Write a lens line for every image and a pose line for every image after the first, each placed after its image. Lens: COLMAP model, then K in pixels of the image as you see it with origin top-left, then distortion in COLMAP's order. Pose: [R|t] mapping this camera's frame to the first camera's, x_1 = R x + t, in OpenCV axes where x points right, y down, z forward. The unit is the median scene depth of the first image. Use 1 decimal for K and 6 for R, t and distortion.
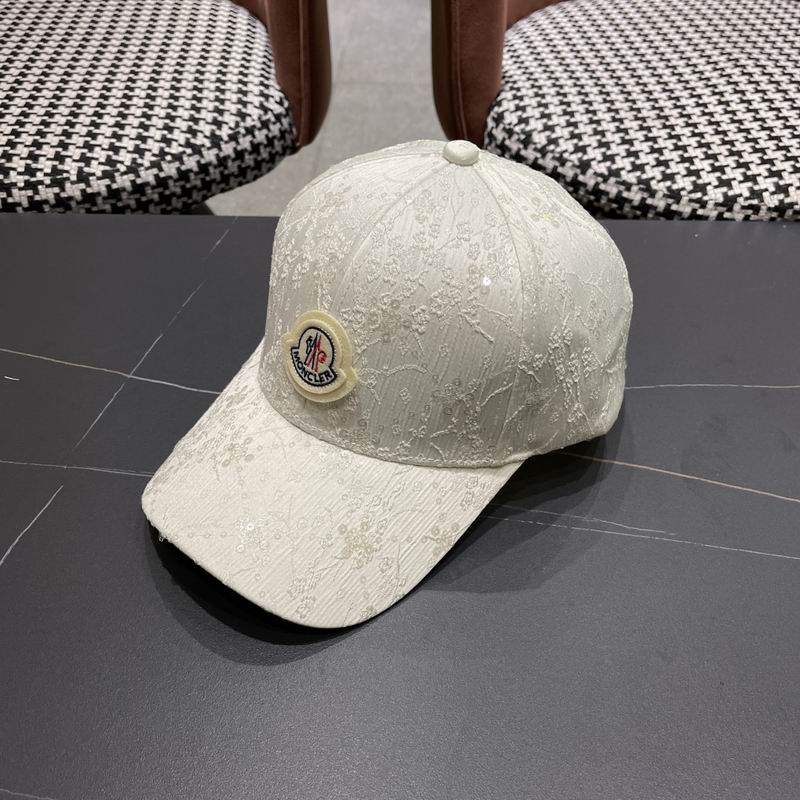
lens RADIAL K [[823.6, 0, 400.8], [0, 823.6, 403.7], [0, 0, 1]] dist [0.015151, 0.000000]
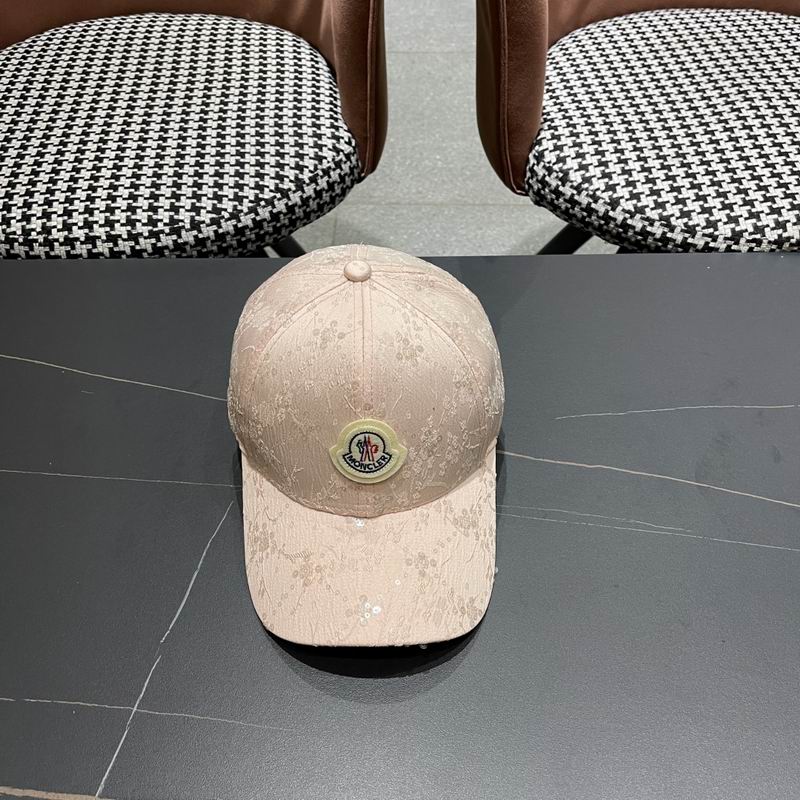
lens RADIAL K [[823.6, 0, 399.6], [0, 823.6, 411.8], [0, 0, 1]] dist [0.015151, 0.000000]
pose [[0.999765, -0.019997, -0.008427, -0.080348], [0.020723, 0.995044, 0.097247, -0.110365], [0.006441, -0.097399, 0.995225, -0.206580]]
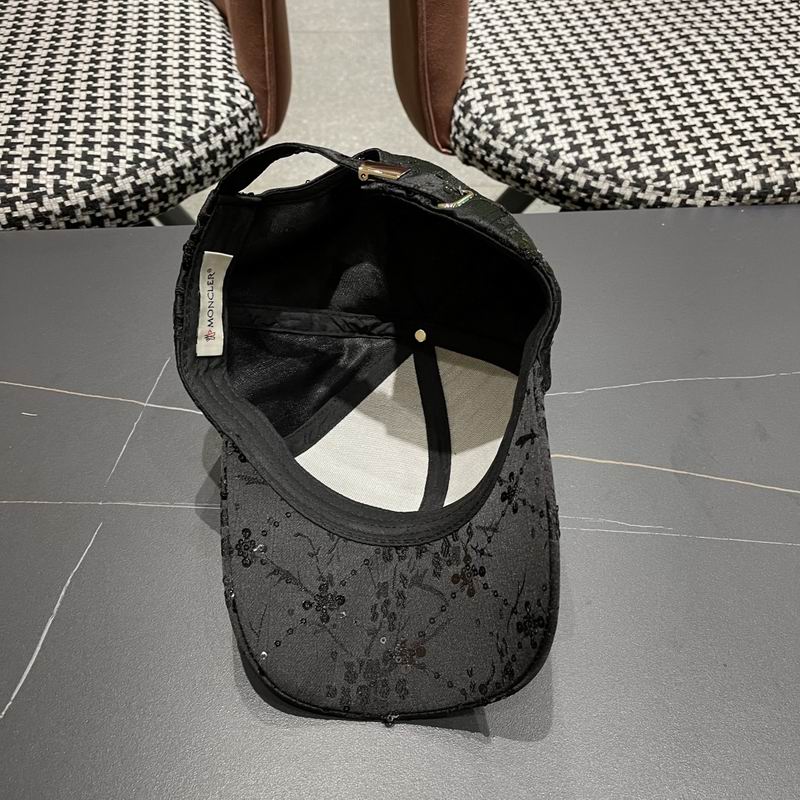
lens RADIAL K [[823.6, 0, 399.2], [0, 823.6, 404.5], [0, 0, 1]] dist [0.015151, 0.000000]
pose [[0.995241, -0.063185, 0.074189, -0.065732], [0.056718, 0.994657, 0.086257, -0.077223], [-0.079242, -0.081639, 0.993507, -0.039969]]
